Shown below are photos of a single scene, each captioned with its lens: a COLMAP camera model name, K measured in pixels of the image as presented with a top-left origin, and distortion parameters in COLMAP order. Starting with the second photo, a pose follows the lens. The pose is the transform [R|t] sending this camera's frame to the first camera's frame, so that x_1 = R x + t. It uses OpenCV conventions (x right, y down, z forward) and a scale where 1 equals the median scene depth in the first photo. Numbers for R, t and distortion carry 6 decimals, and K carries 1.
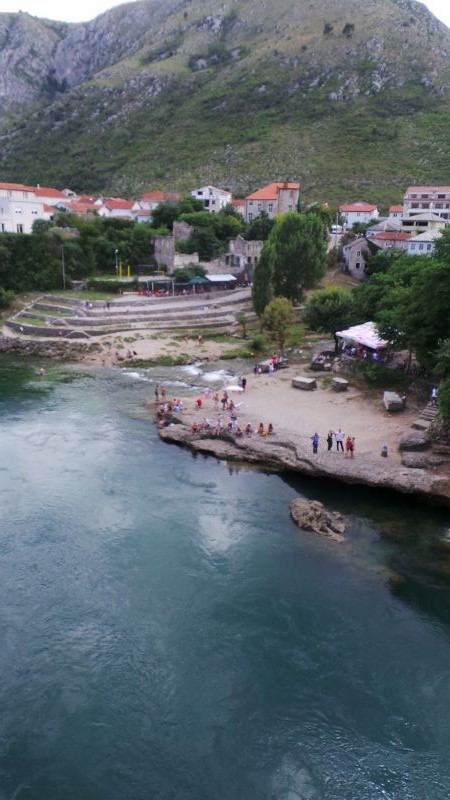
lens RADIAL K [[567.3, 0, 225.0], [0, 567.3, 400.0], [0, 0, 1]] dist [0.002848, 0.037014]
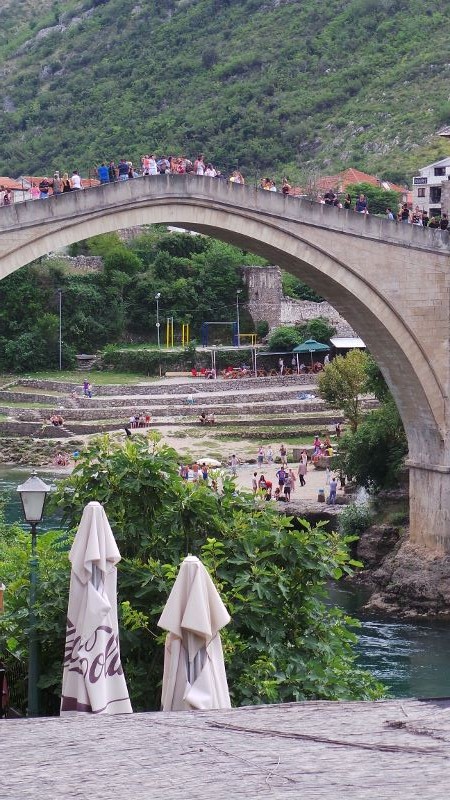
lens RADIAL K [[2206.4, 0, 225.0], [0, 2206.4, 400.0], [0, 0, 1]] dist [0.512374, 0.391884]
pose [[0.958553, -0.012164, -0.284654, 0.412690], [-0.055605, 0.971889, -0.228779, 0.270091], [0.279435, 0.235125, 0.930931, -0.783608]]
